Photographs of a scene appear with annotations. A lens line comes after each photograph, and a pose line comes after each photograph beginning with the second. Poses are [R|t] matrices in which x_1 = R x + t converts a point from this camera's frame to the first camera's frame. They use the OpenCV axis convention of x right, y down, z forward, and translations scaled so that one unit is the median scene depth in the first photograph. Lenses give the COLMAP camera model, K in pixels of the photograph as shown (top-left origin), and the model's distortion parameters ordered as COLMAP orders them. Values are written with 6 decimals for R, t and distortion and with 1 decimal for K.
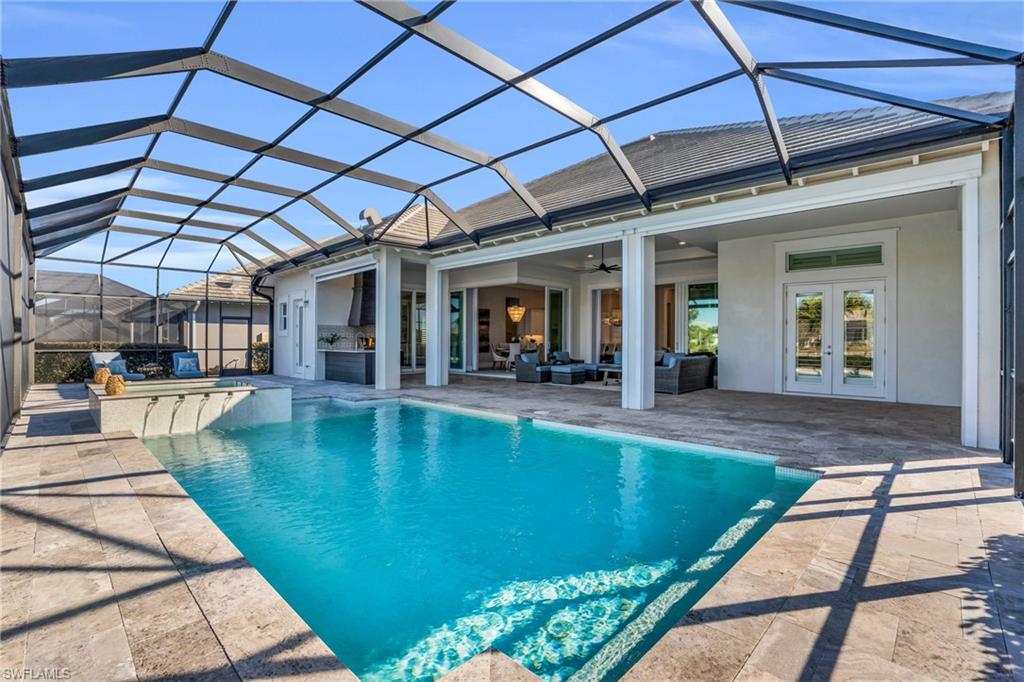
lens RADIAL K [[462.7, 0, 510.2], [0, 462.7, 341.4], [0, 0, 1]] dist [-0.034725, 0.009173]
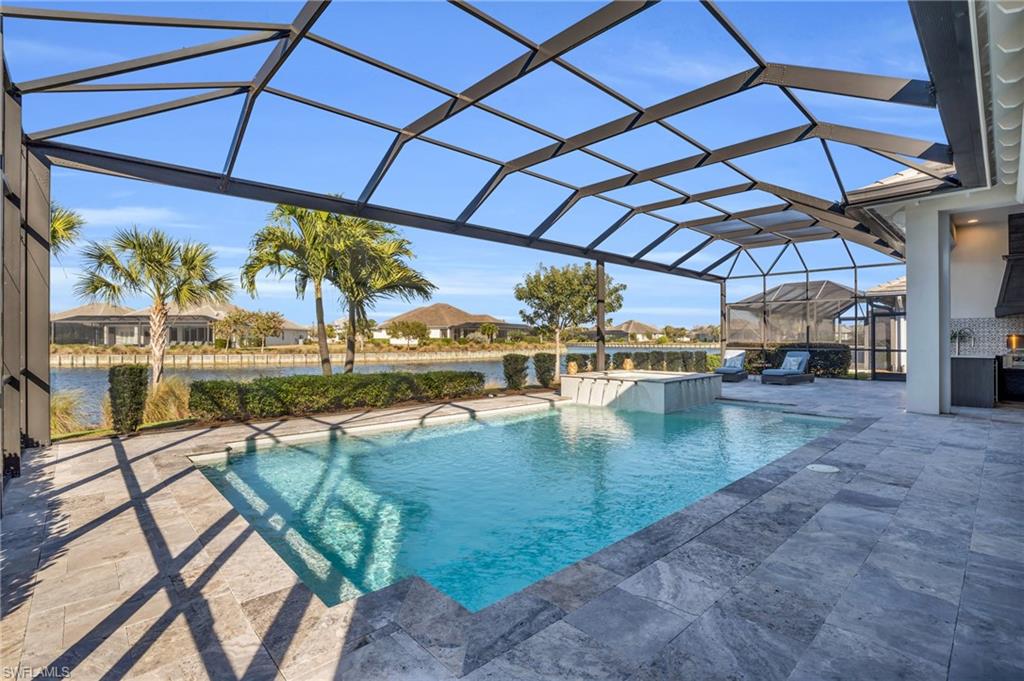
lens RADIAL K [[472.8, 0, 513.5], [0, 472.8, 346.8], [0, 0, 1]] dist [-0.022545, 0.000757]
pose [[-0.051979, 0.007374, -0.998621, 1.843217], [0.004857, 0.999963, 0.007131, 0.014083], [0.998636, -0.004480, -0.052013, 1.919047]]
